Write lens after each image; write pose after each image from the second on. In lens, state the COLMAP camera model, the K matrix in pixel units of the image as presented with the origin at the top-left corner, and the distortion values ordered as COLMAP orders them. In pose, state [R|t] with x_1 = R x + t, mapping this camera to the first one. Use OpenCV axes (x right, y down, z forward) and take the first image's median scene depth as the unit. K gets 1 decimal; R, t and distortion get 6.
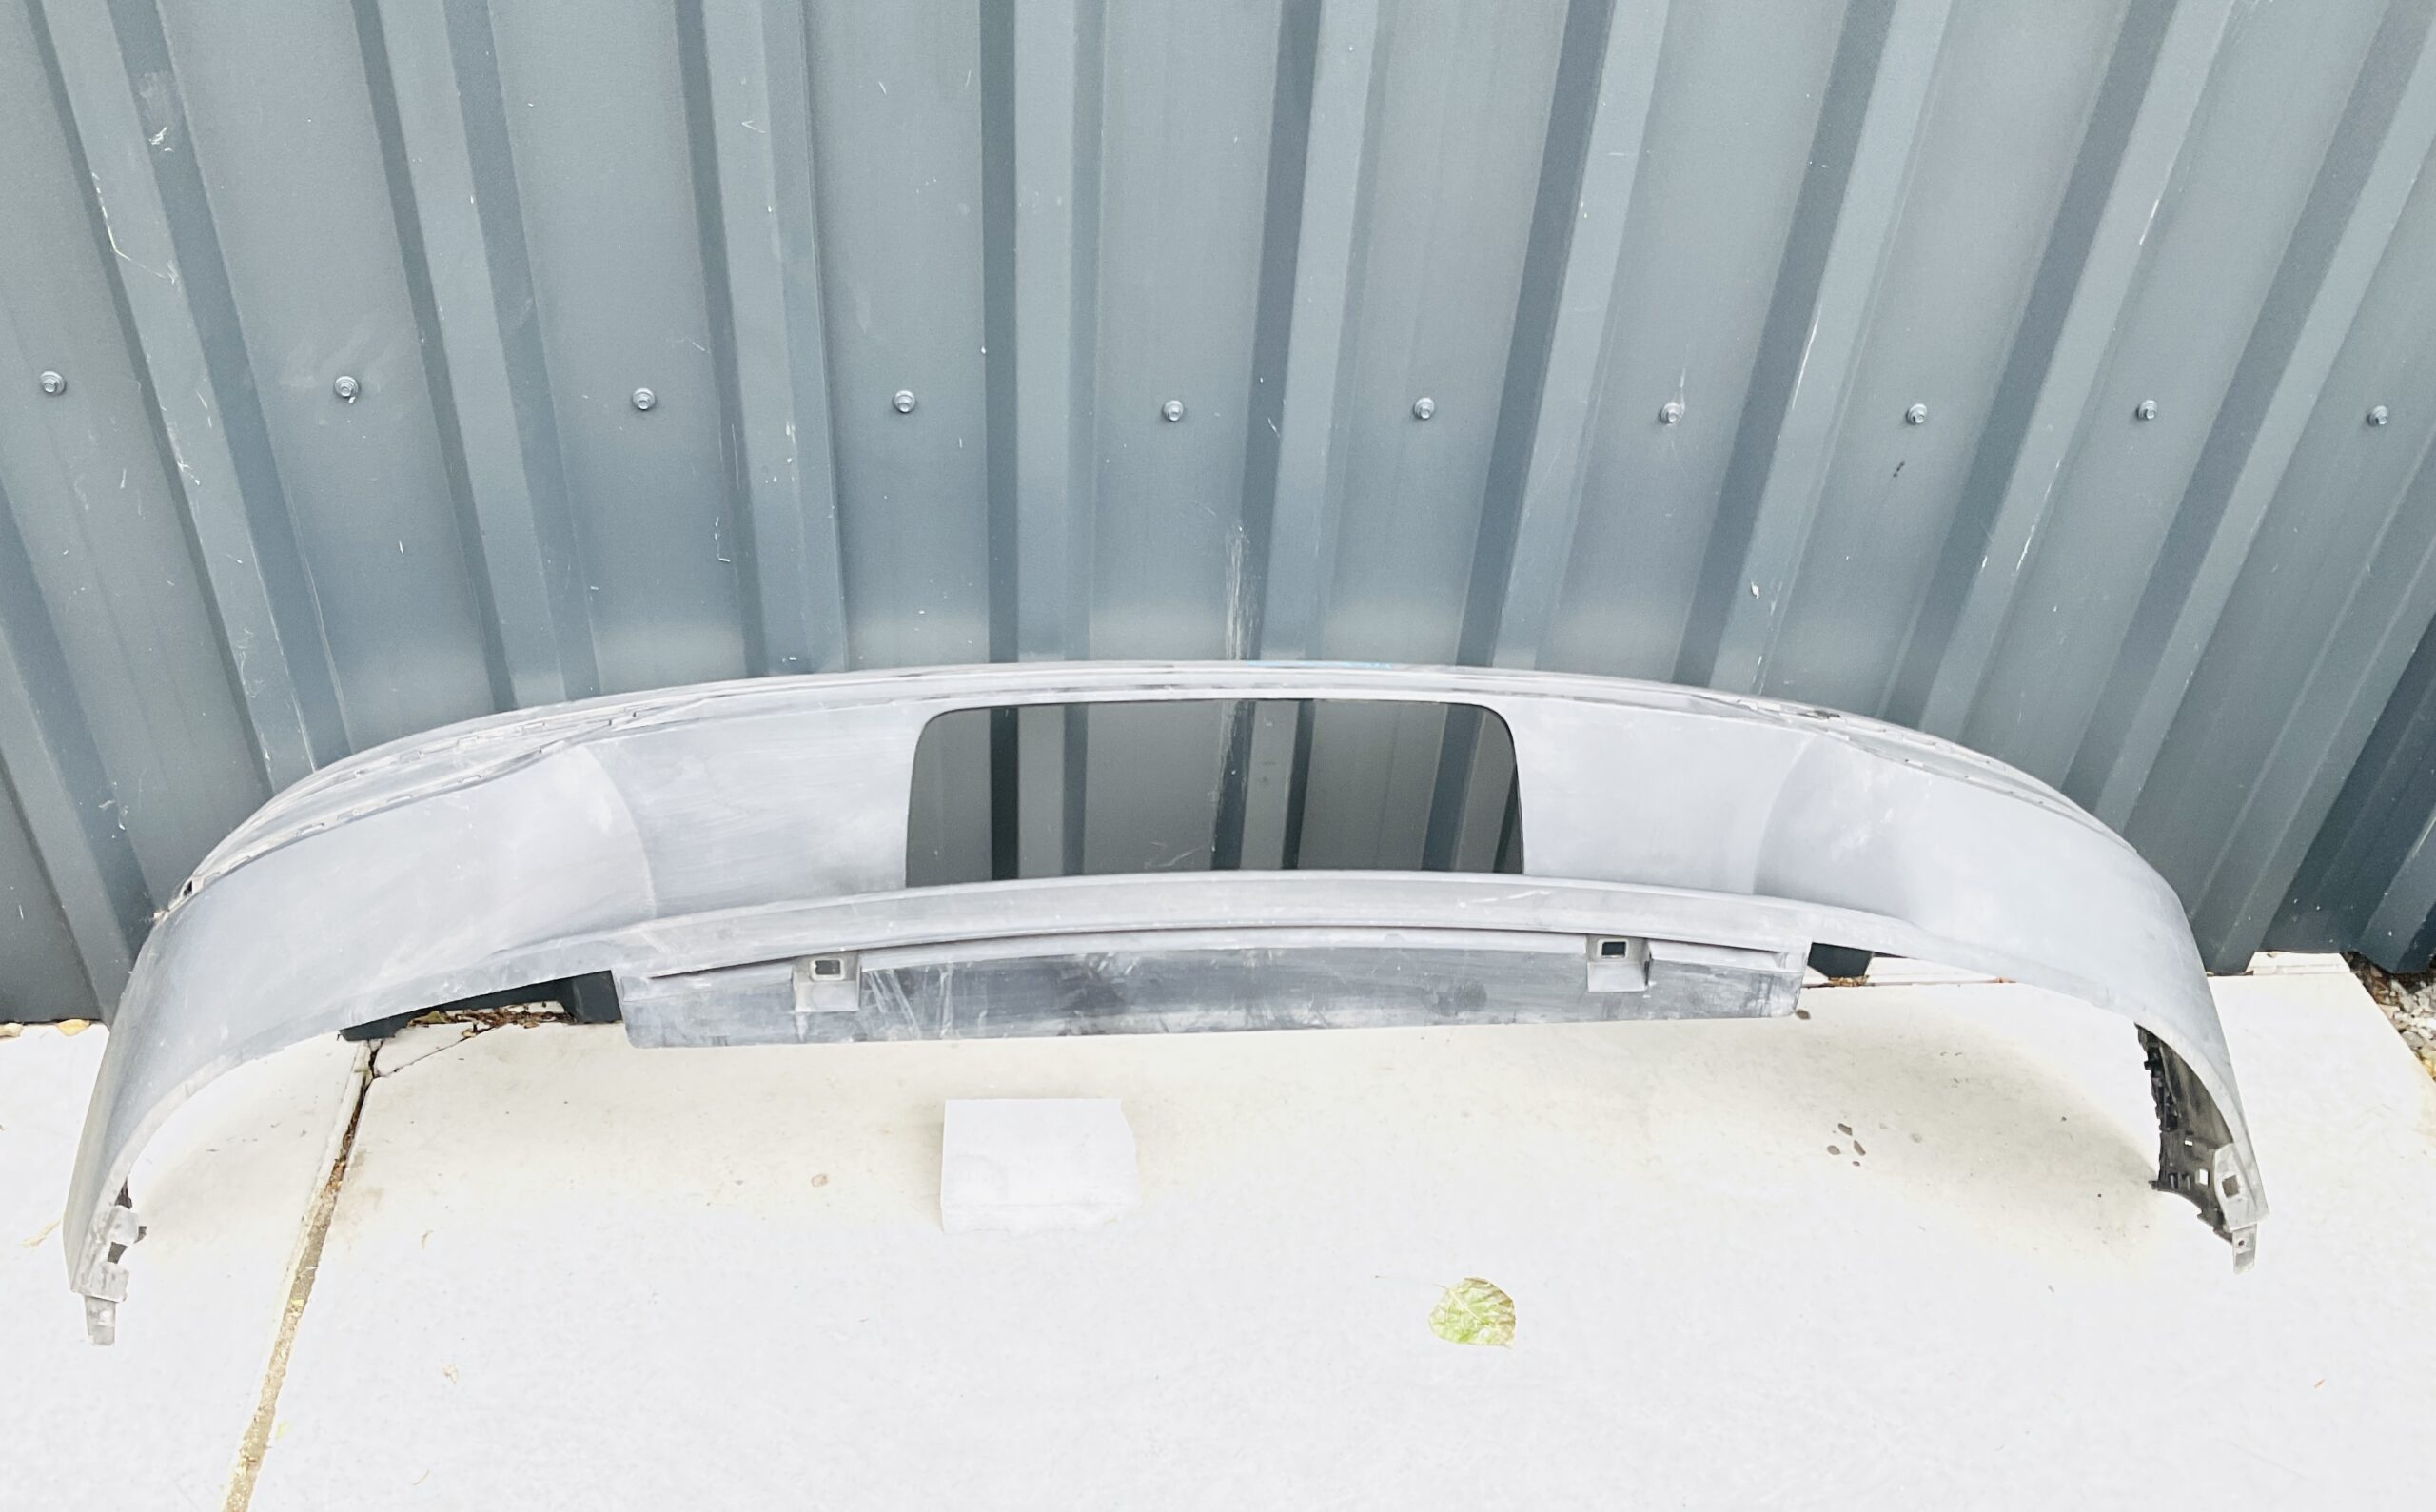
lens RADIAL K [[1988.4, 0, 1209.1], [0, 1988.4, 772.2], [0, 0, 1]] dist [-0.018607, 0.000040]
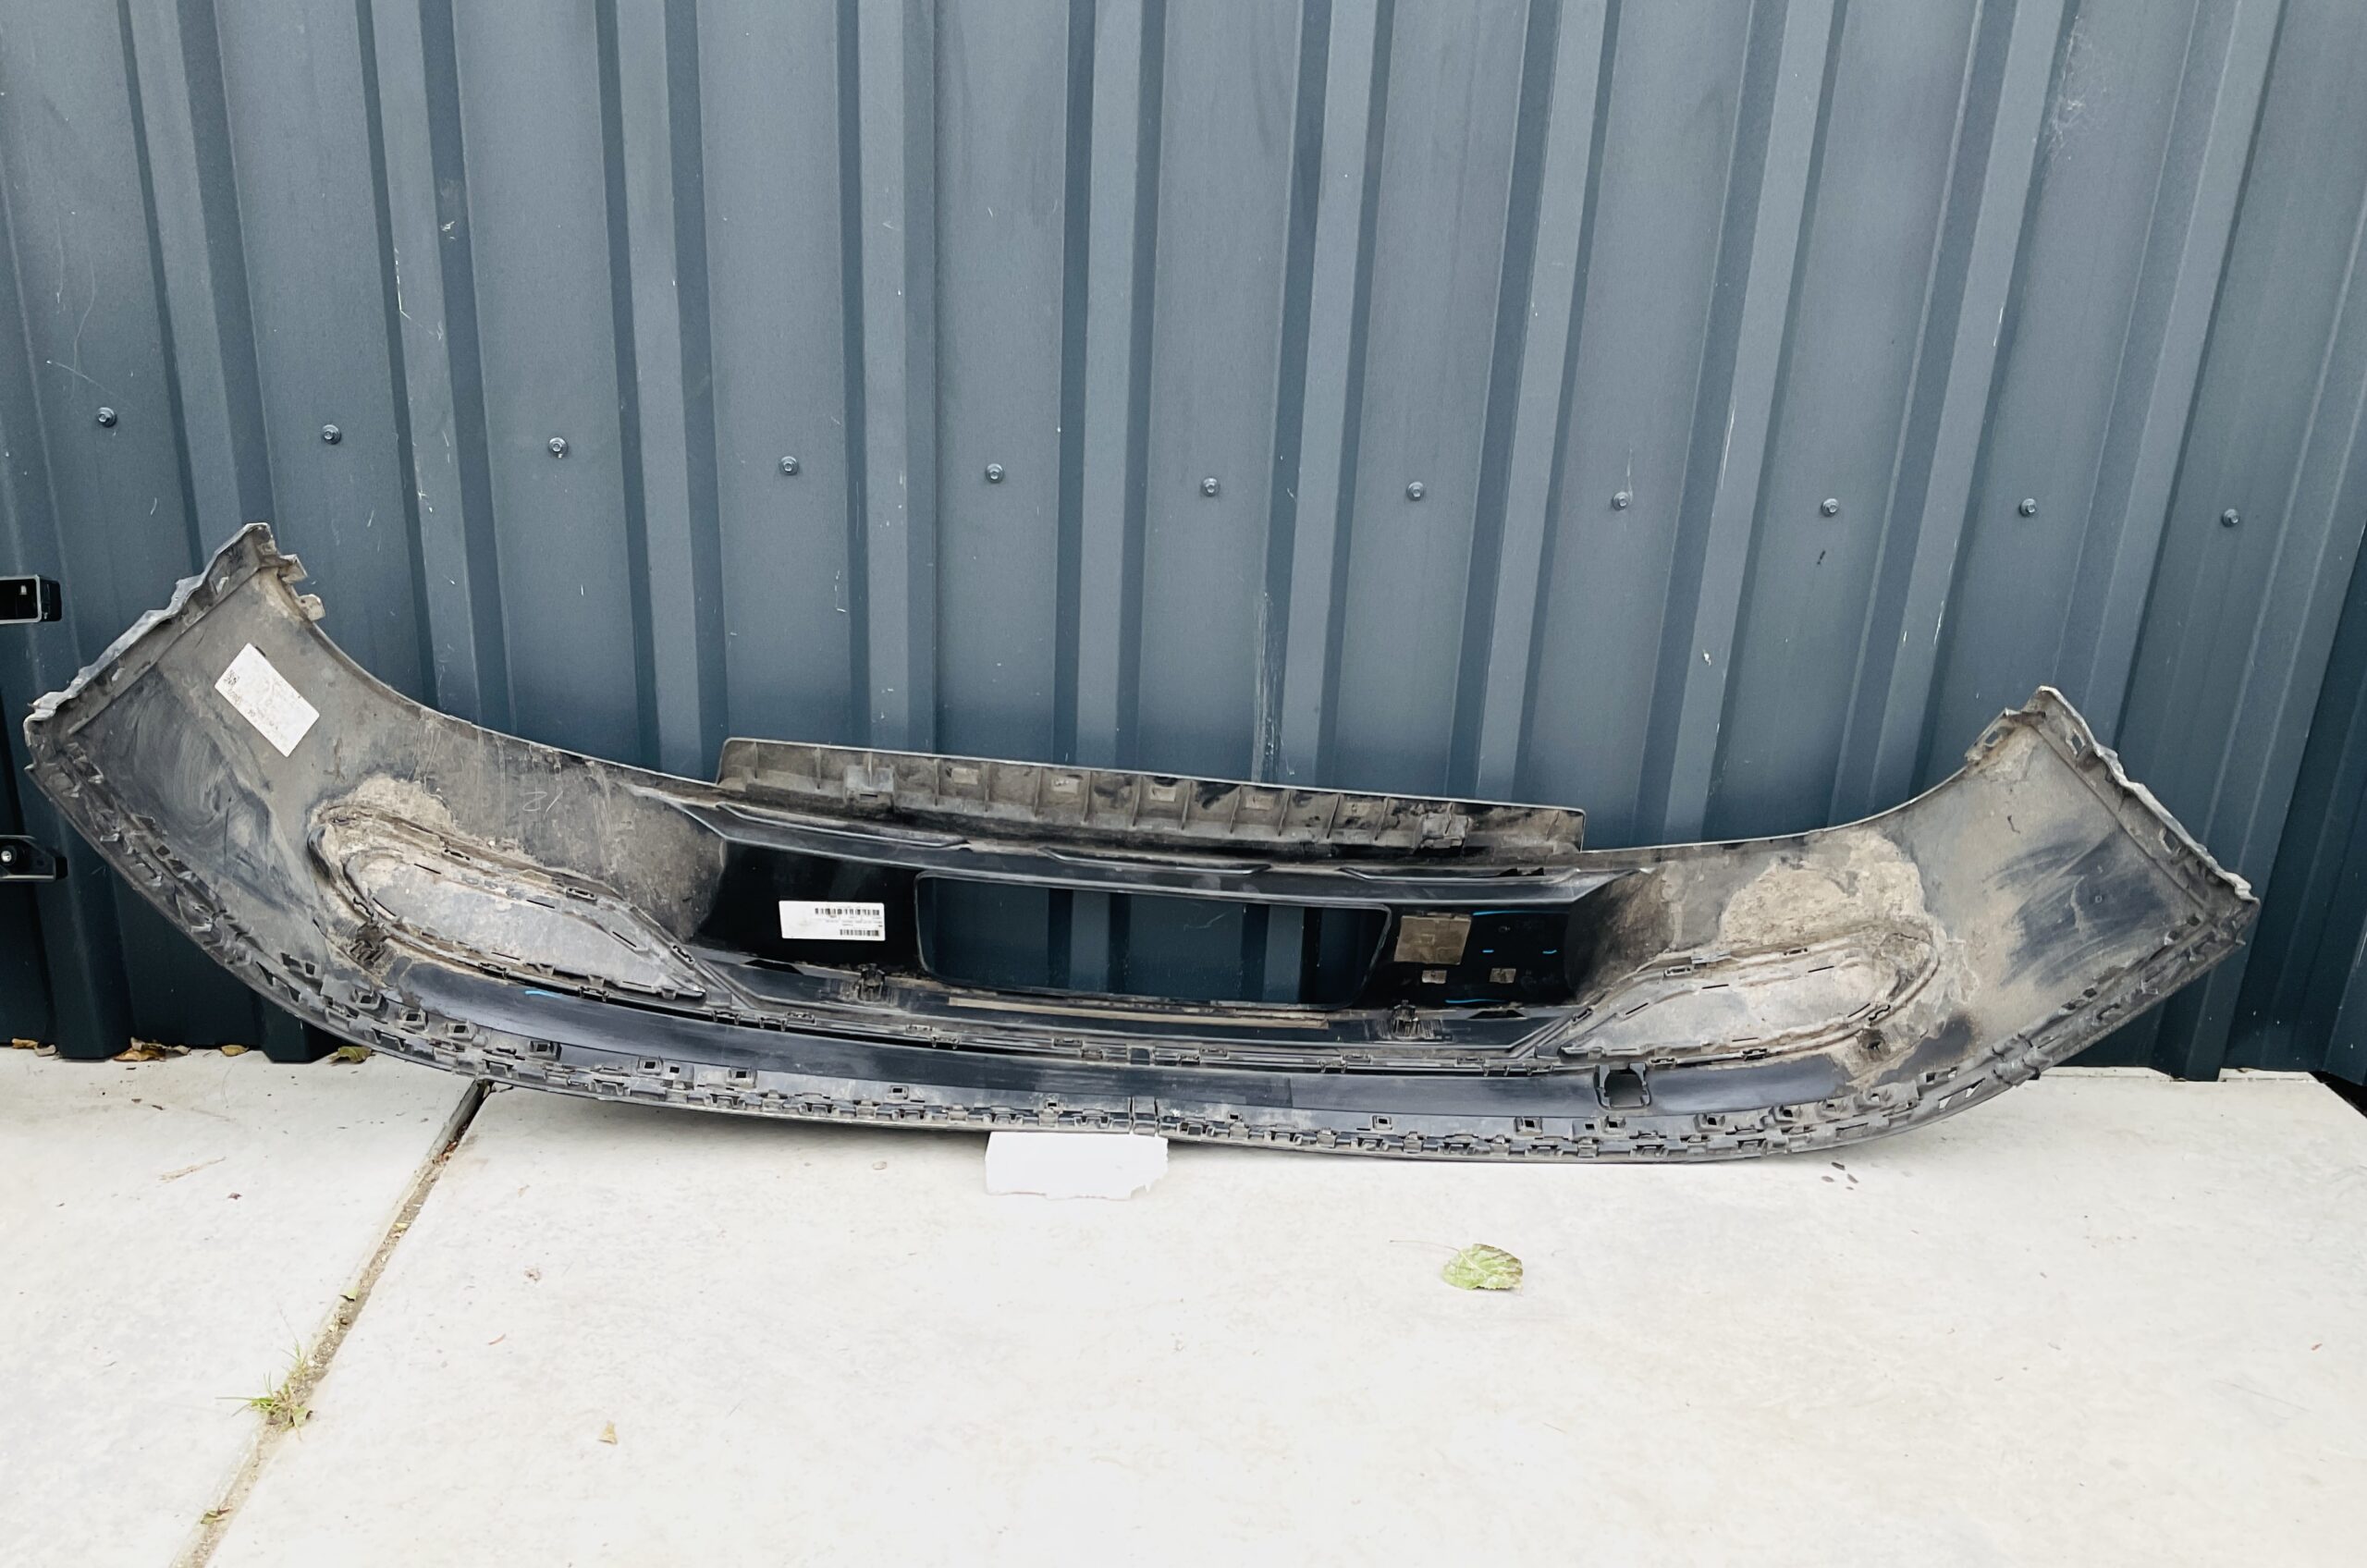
lens RADIAL K [[1876.6, 0, 1184.7], [0, 1876.6, 776.9], [0, 0, 1]] dist [0.010470, -0.045484]
pose [[0.998620, 0.001435, -0.052504, 0.028042], [-0.018491, 0.945236, -0.325864, 0.377955], [0.049162, 0.326385, 0.943958, -0.044080]]
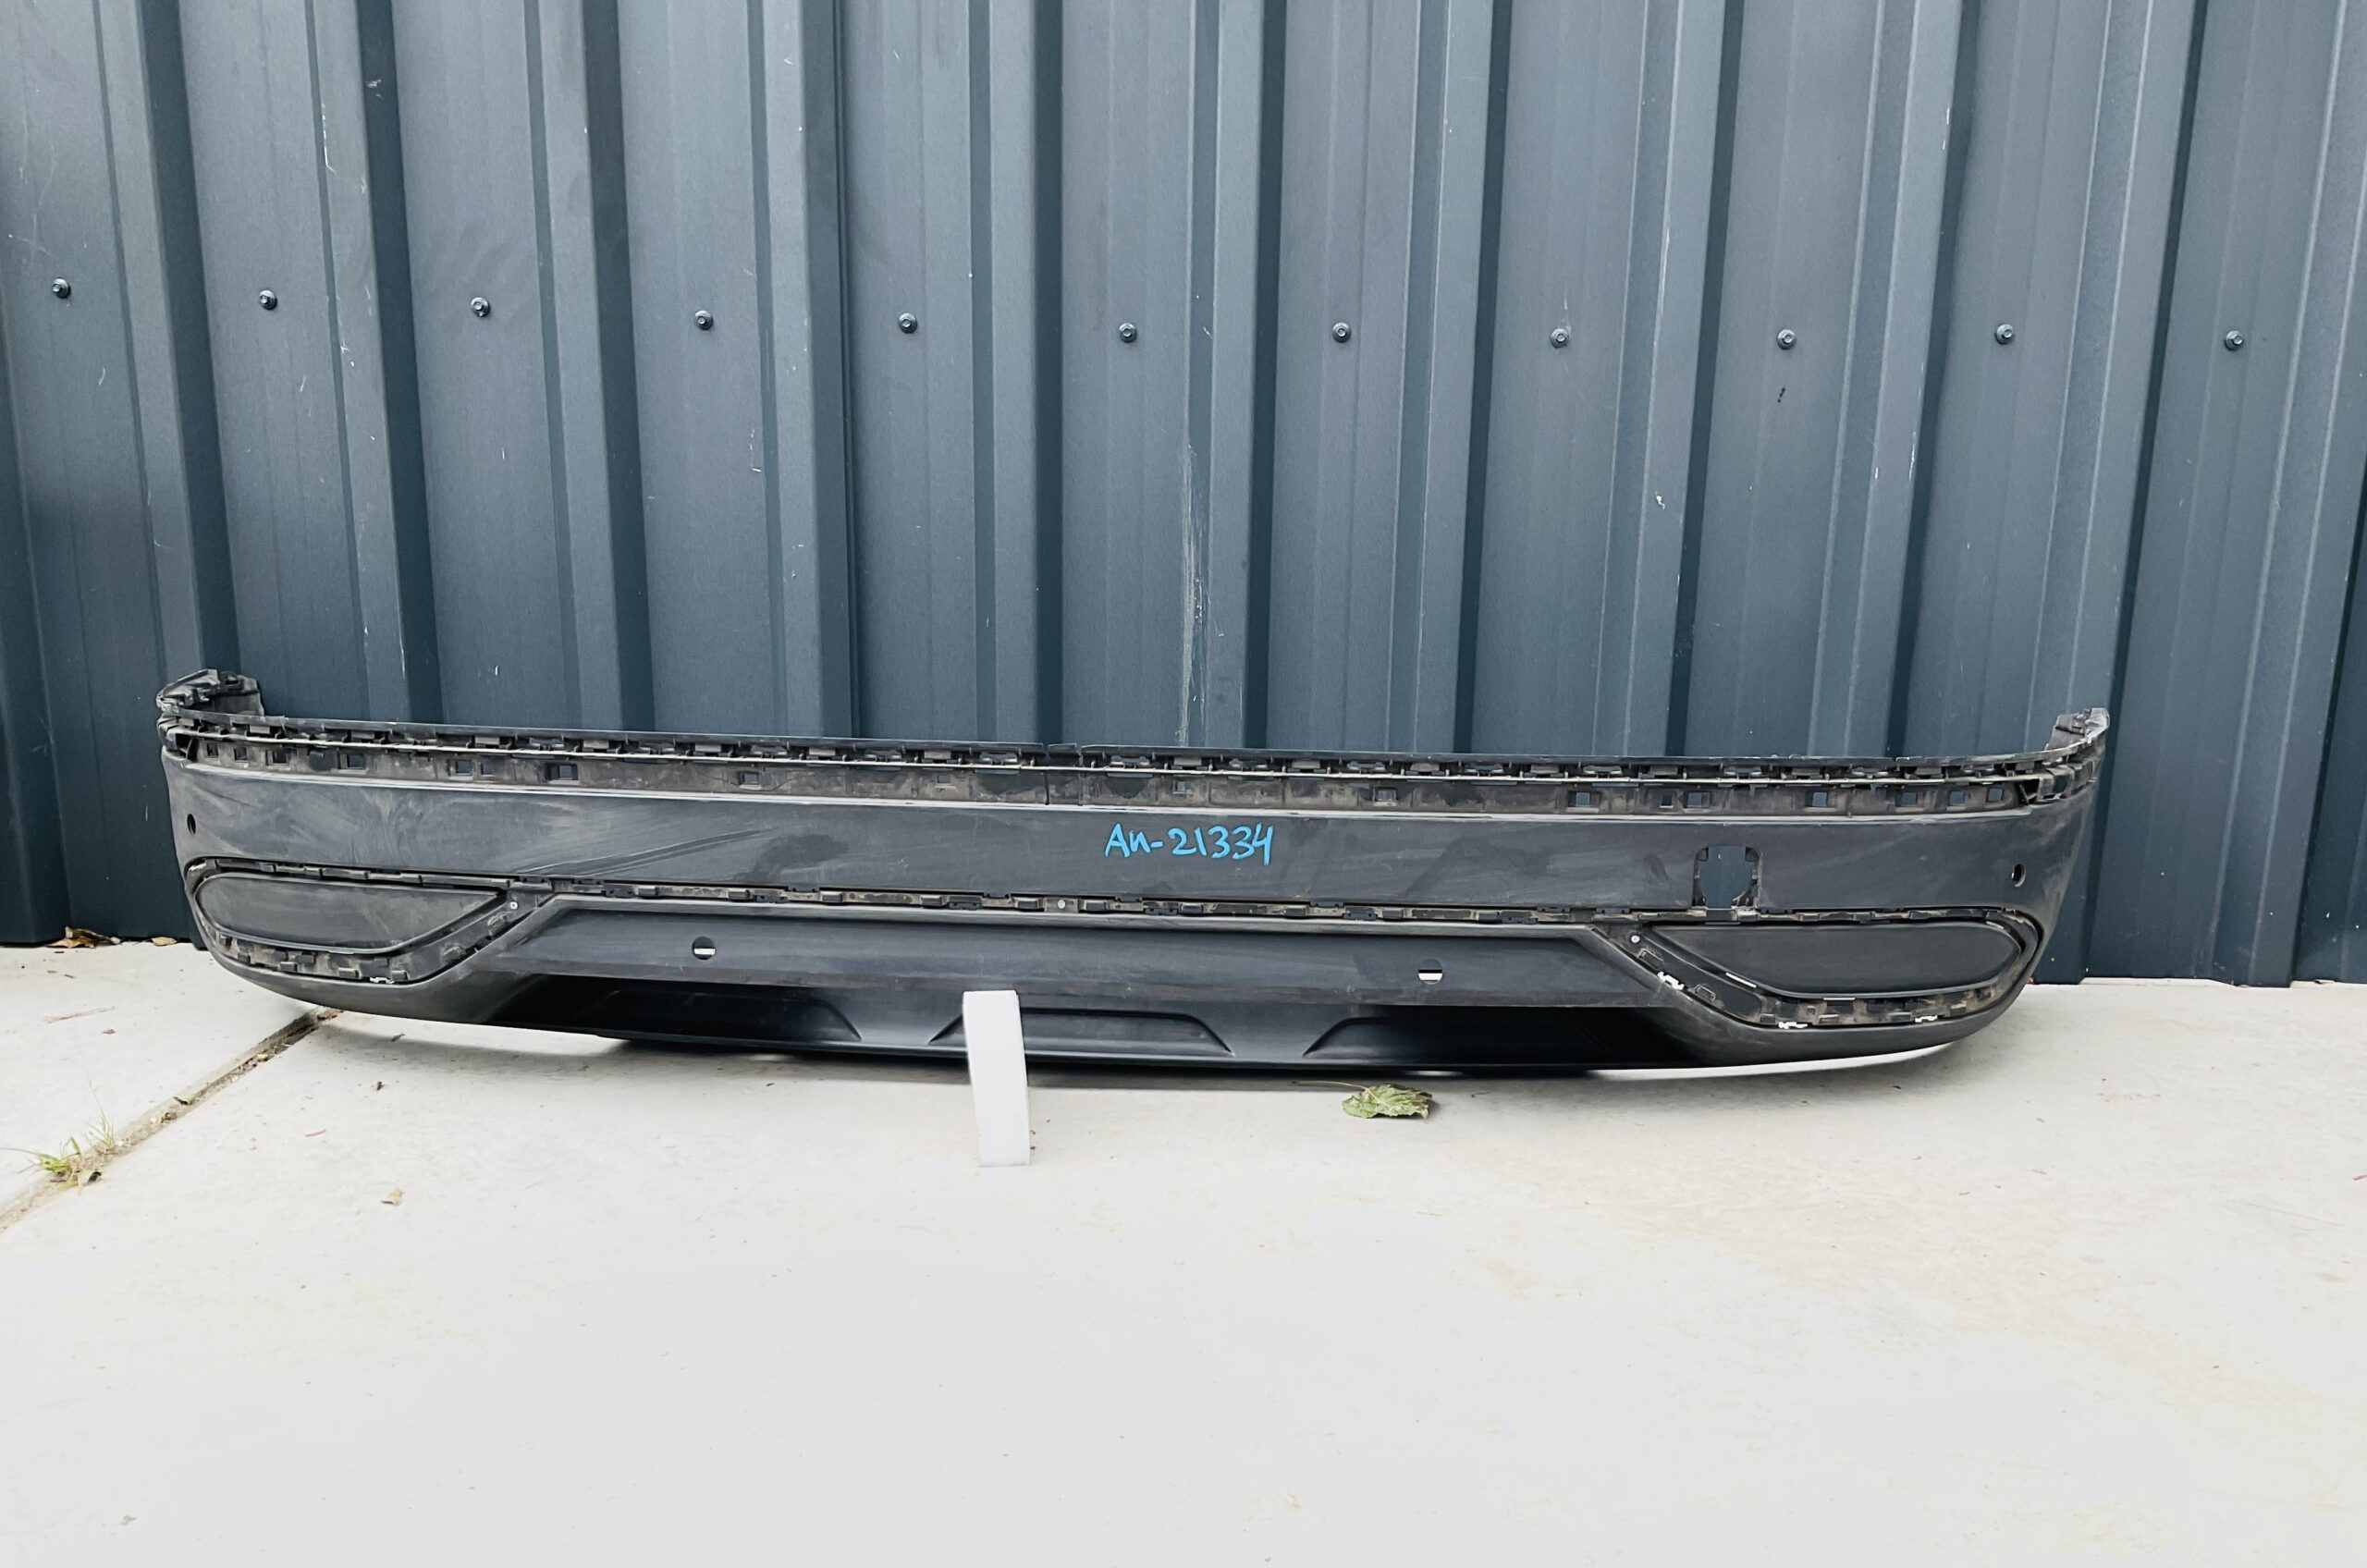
lens RADIAL K [[1876.6, 0, 1175.2], [0, 1876.6, 768.8], [0, 0, 1]] dist [0.010470, -0.045484]
pose [[0.988221, -0.018328, -0.151931, 0.184383], [-0.051881, 0.893885, -0.445284, 0.574890], [0.143970, 0.447922, 0.882405, 0.121587]]
